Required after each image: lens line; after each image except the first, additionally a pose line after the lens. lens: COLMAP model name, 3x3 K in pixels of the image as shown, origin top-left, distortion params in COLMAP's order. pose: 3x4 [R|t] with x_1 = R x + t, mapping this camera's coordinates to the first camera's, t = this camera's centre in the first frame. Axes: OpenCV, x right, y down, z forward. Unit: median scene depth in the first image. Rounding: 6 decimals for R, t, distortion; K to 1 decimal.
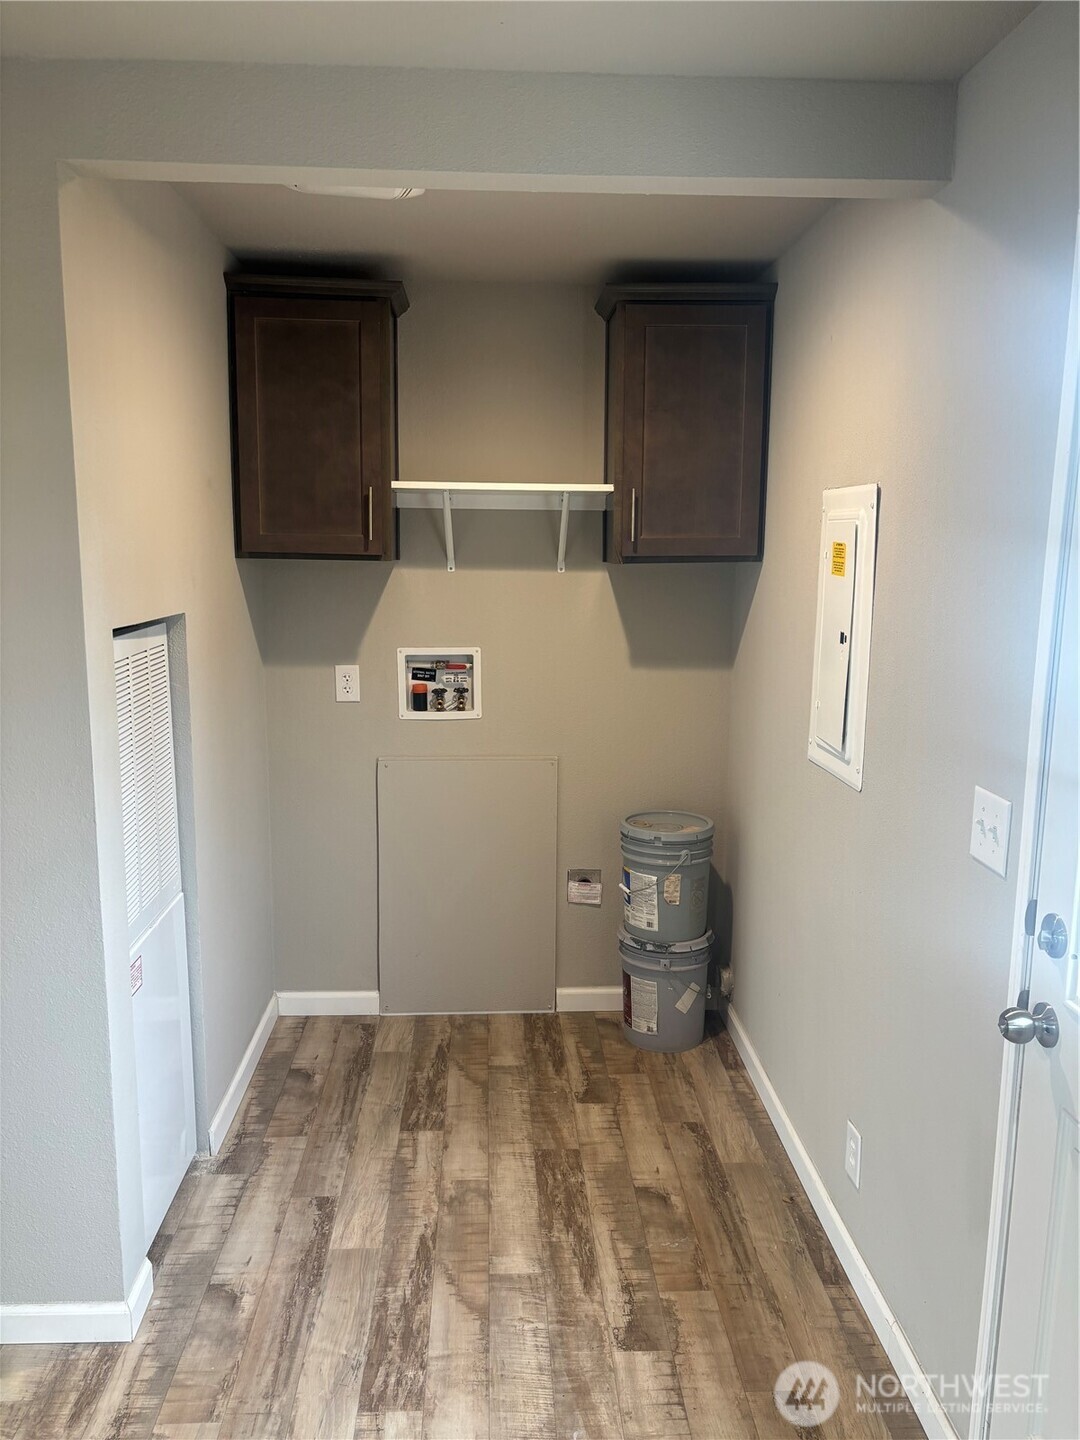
lens RADIAL K [[1086.5, 0, 554.2], [0, 1086.5, 715.7], [0, 0, 1]] dist [0.065201, -0.039244]
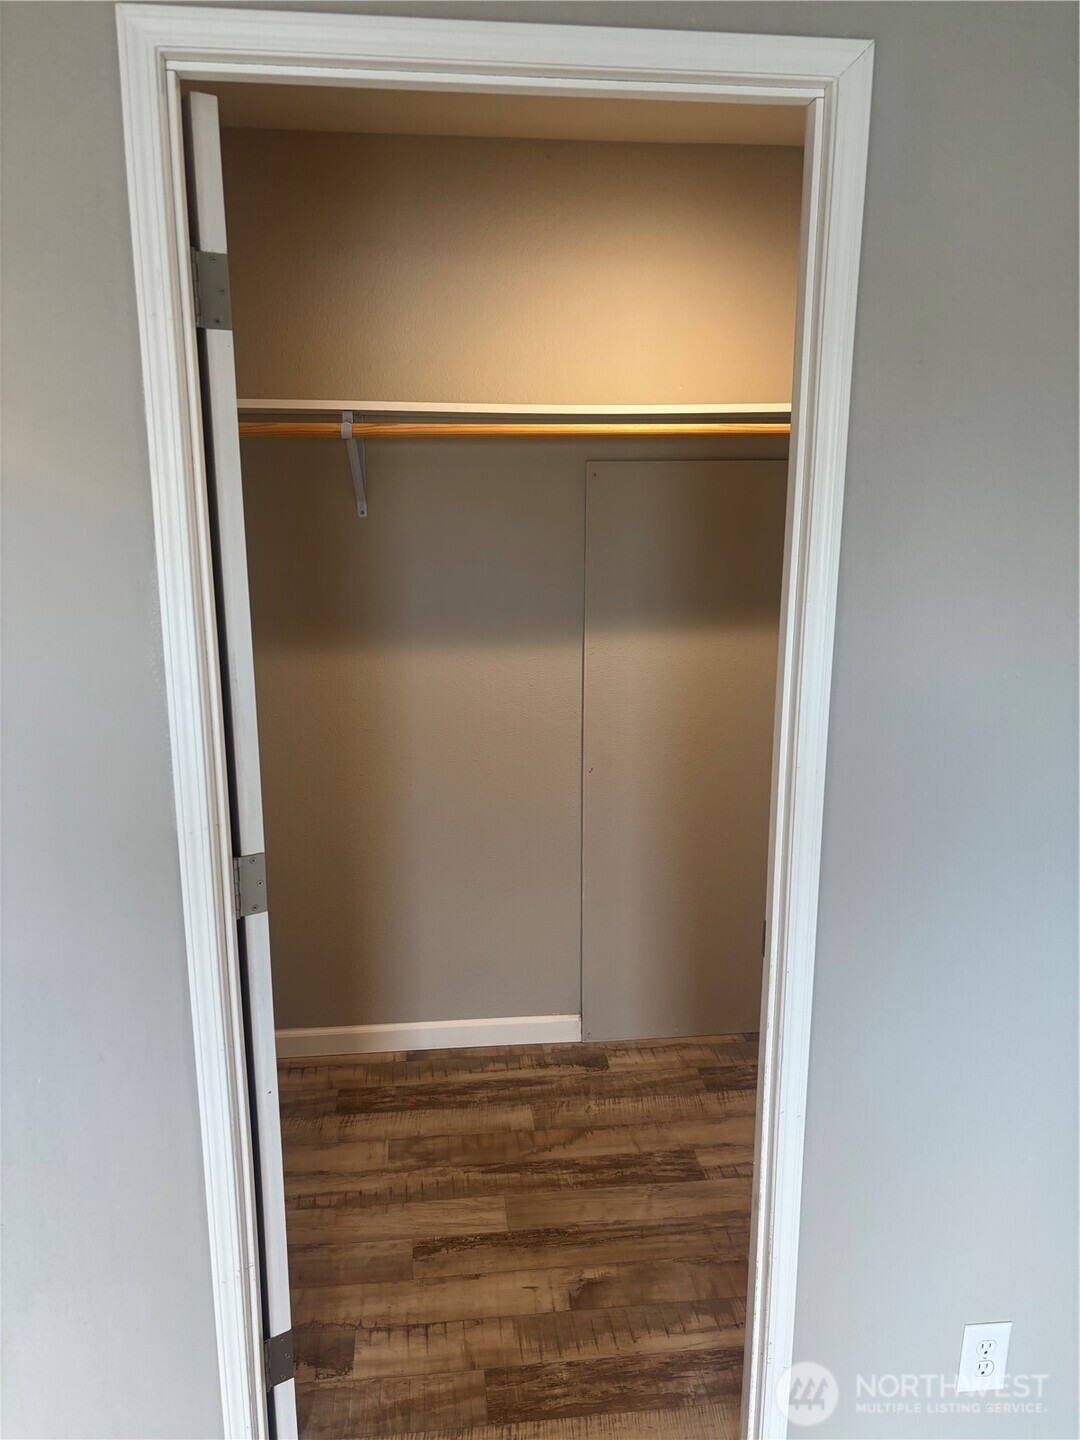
lens RADIAL K [[1086.5, 0, 527.3], [0, 1086.5, 721.0], [0, 0, 1]] dist [0.065201, -0.039244]
pose [[-0.047447, -0.229363, 0.972184, -1.095267], [0.150726, 0.960492, 0.233960, -0.167679], [-0.987436, 0.157634, -0.011002, 0.987049]]
